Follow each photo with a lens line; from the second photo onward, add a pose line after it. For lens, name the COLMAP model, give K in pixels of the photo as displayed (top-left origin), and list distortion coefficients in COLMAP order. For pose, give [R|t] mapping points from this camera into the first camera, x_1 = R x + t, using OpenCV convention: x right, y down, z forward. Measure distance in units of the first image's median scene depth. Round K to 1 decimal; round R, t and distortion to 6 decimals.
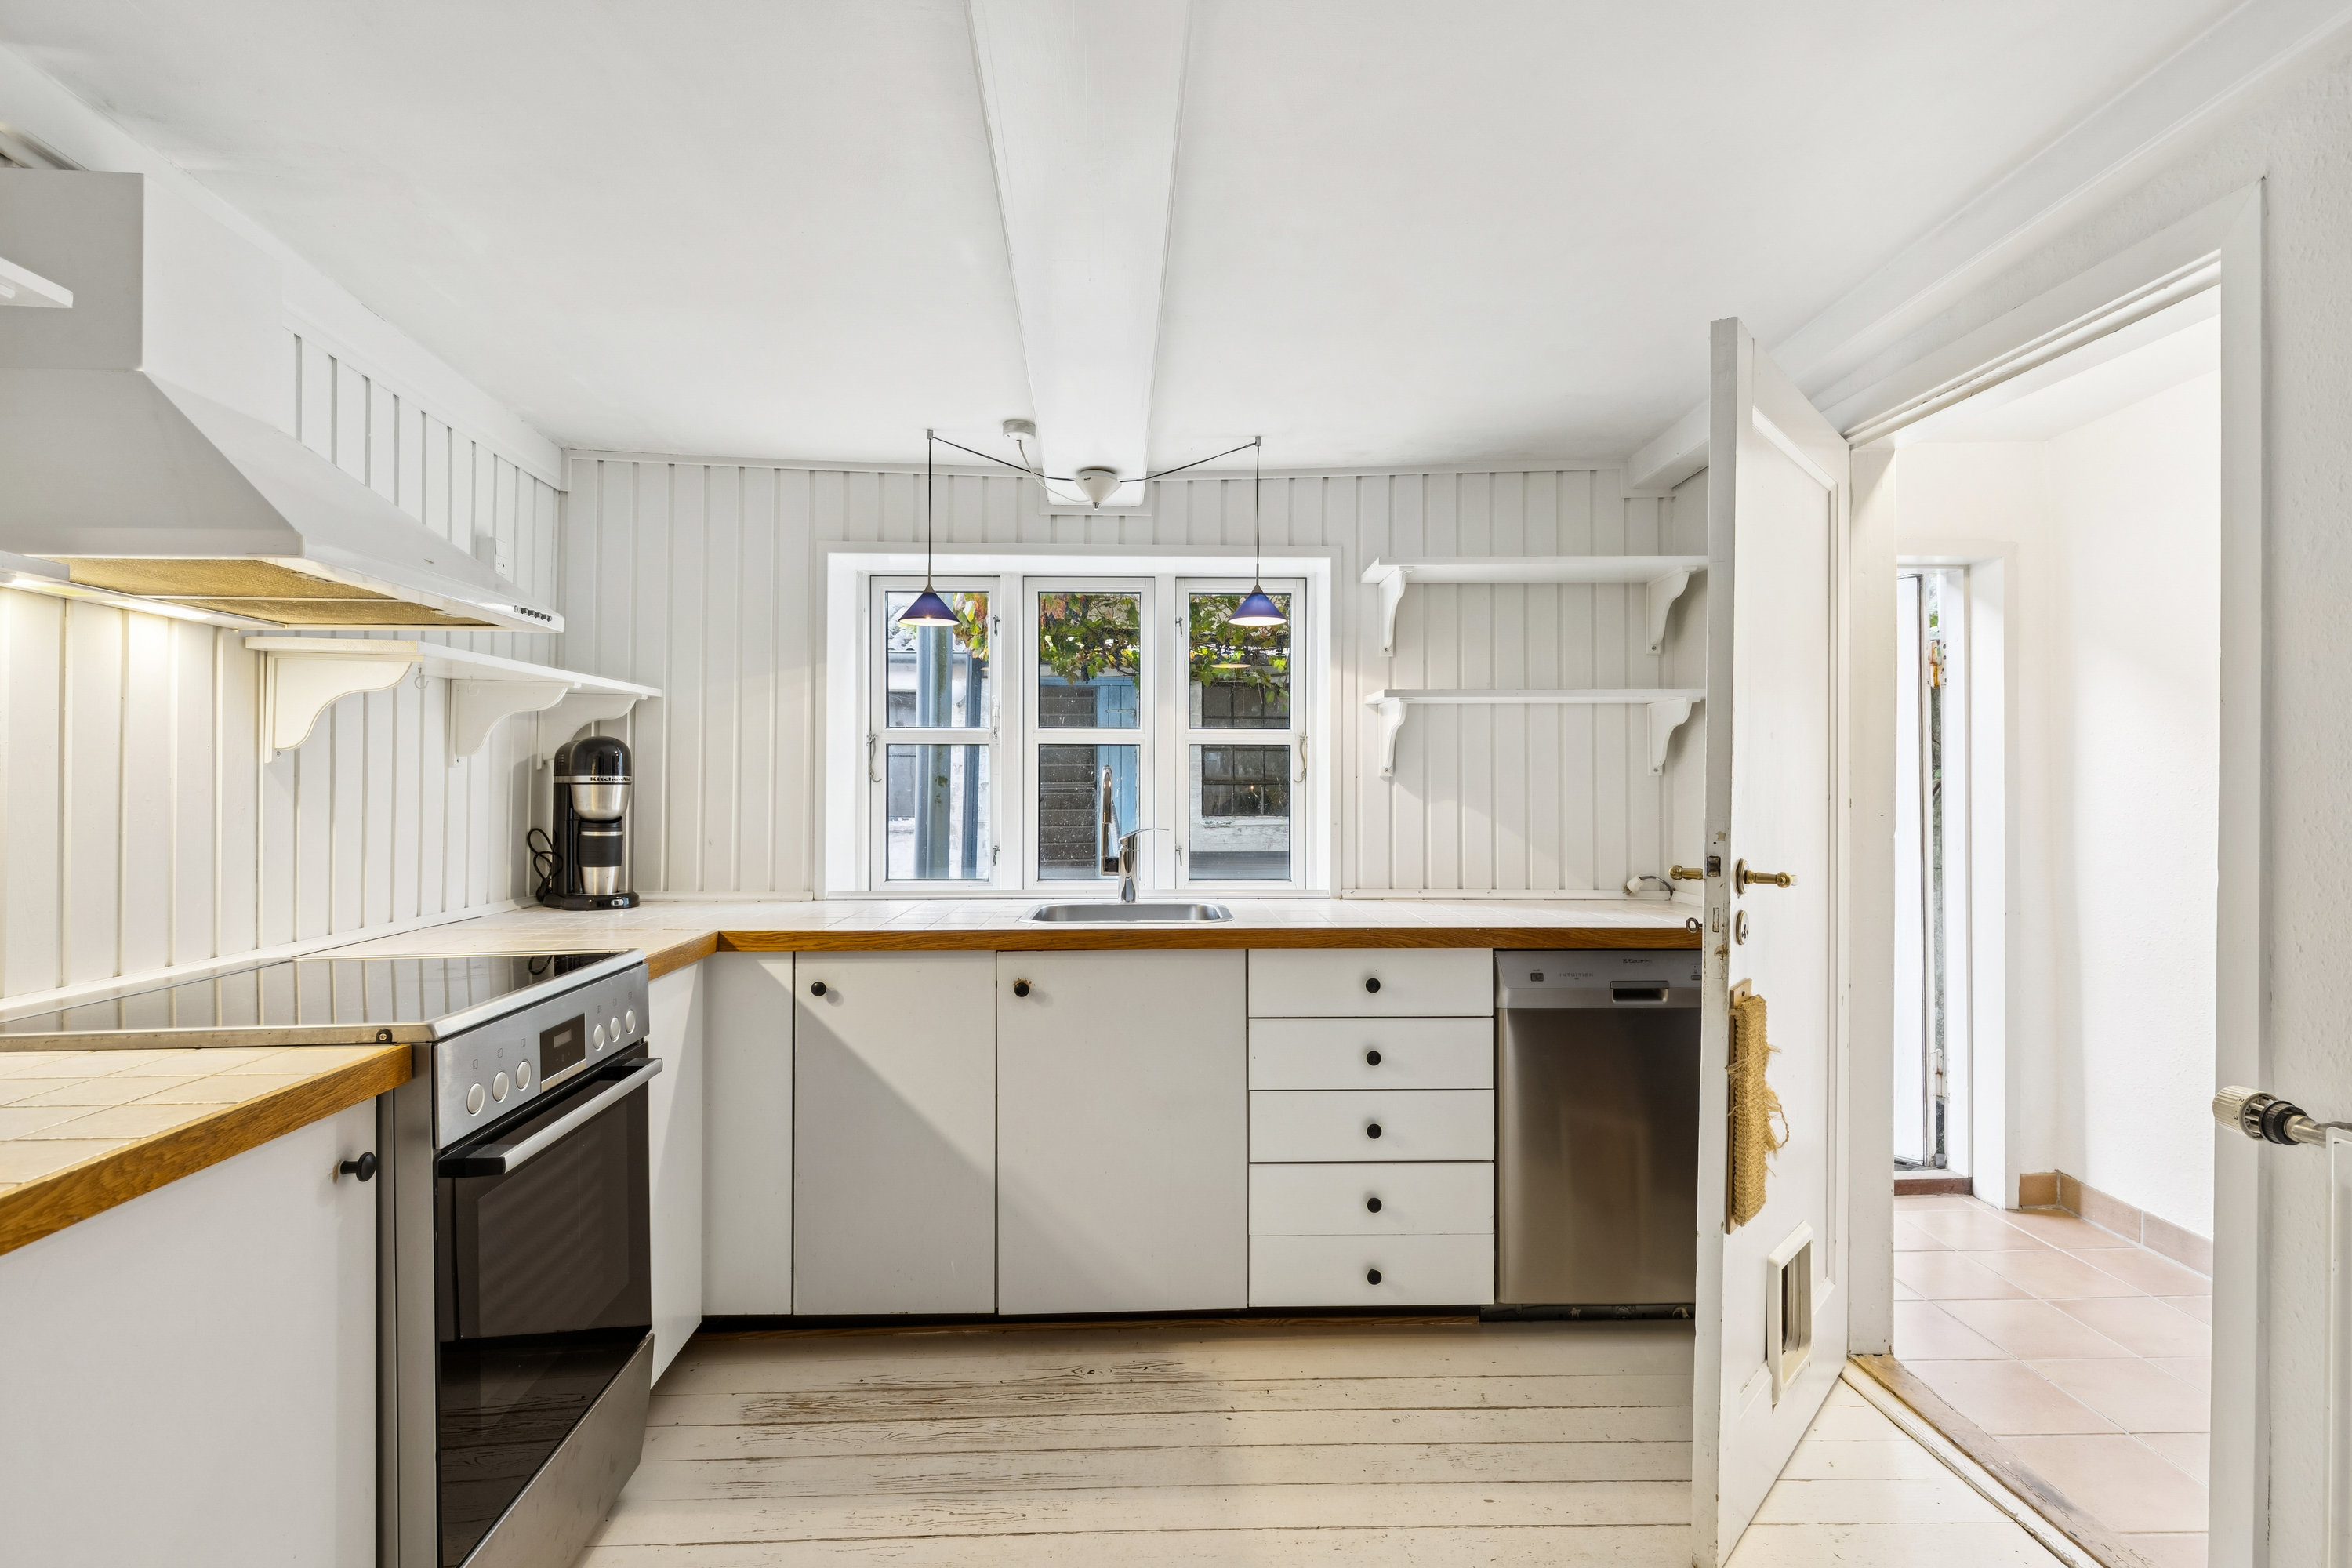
lens RADIAL K [[1111.5, 0, 1176.0], [0, 1111.5, 784.0], [0, 0, 1]] dist [0.001439, -0.000082]
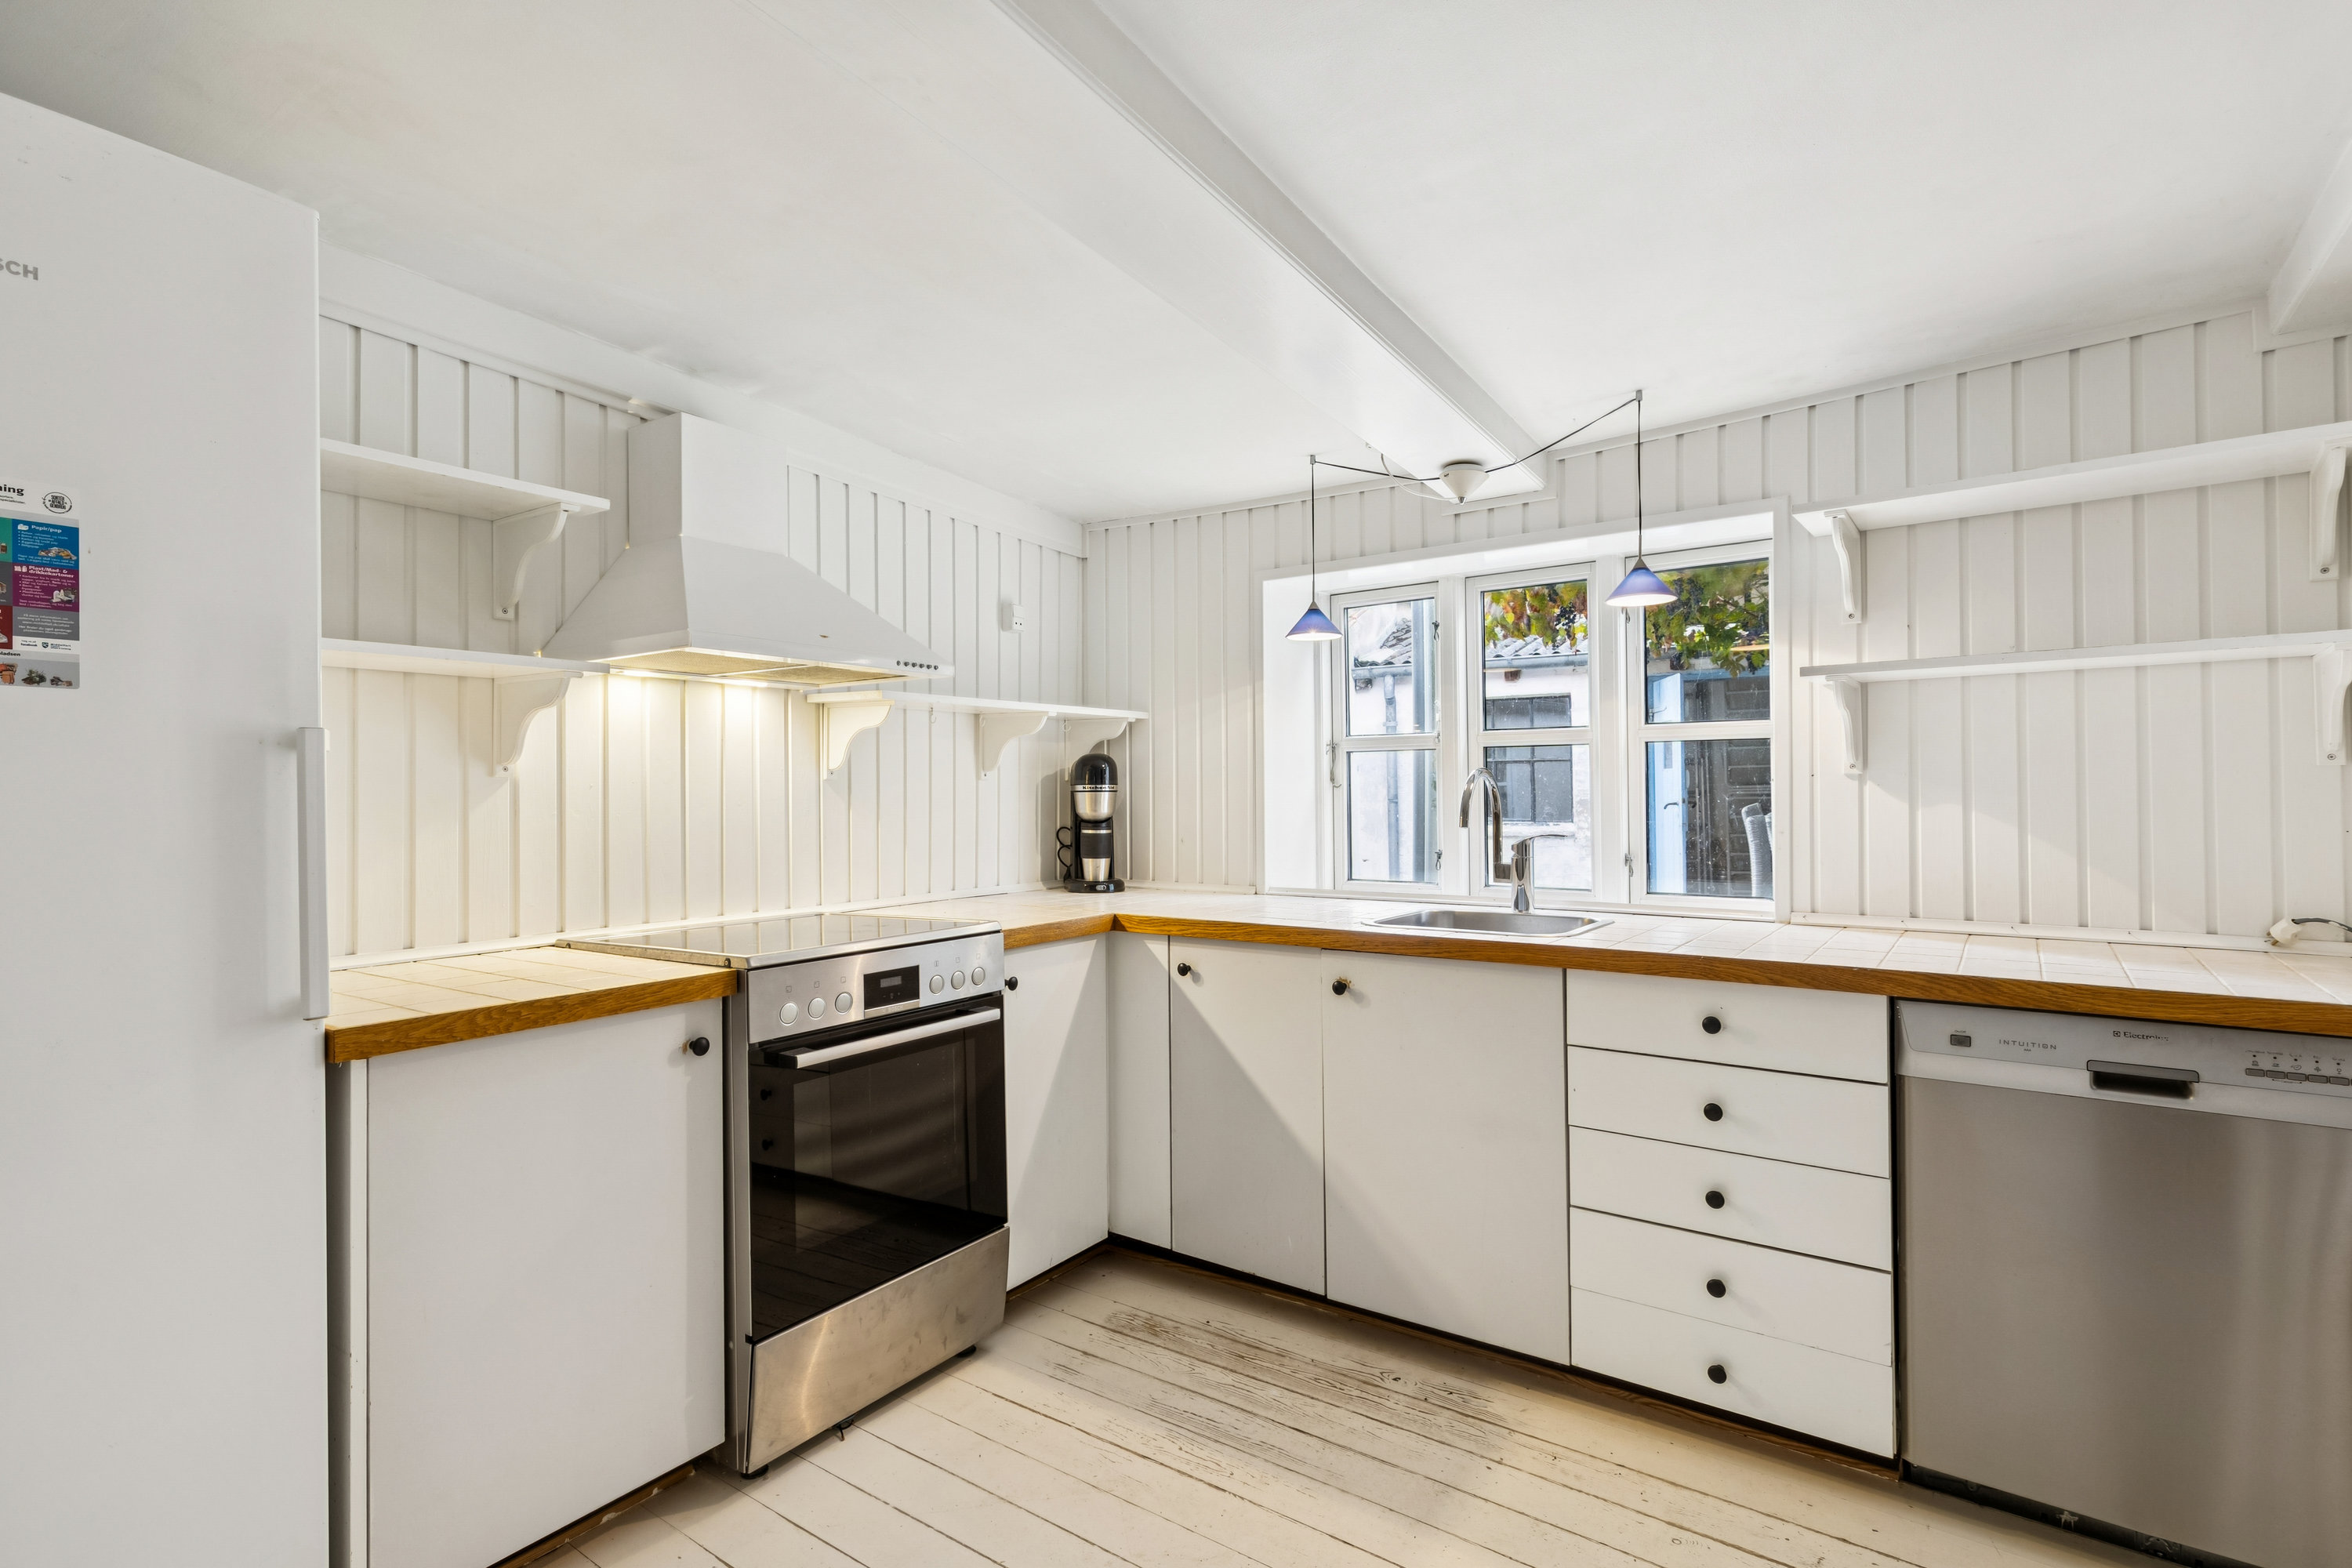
lens RADIAL K [[1092.7, 0, 1193.3], [0, 1092.7, 794.0], [0, 0, 1]] dist [0.001093, 0.000322]
pose [[0.800839, -0.006891, -0.598840, 0.349549], [0.009476, 0.999954, 0.001166, 0.002722], [0.598804, -0.006608, 0.800868, 0.106434]]
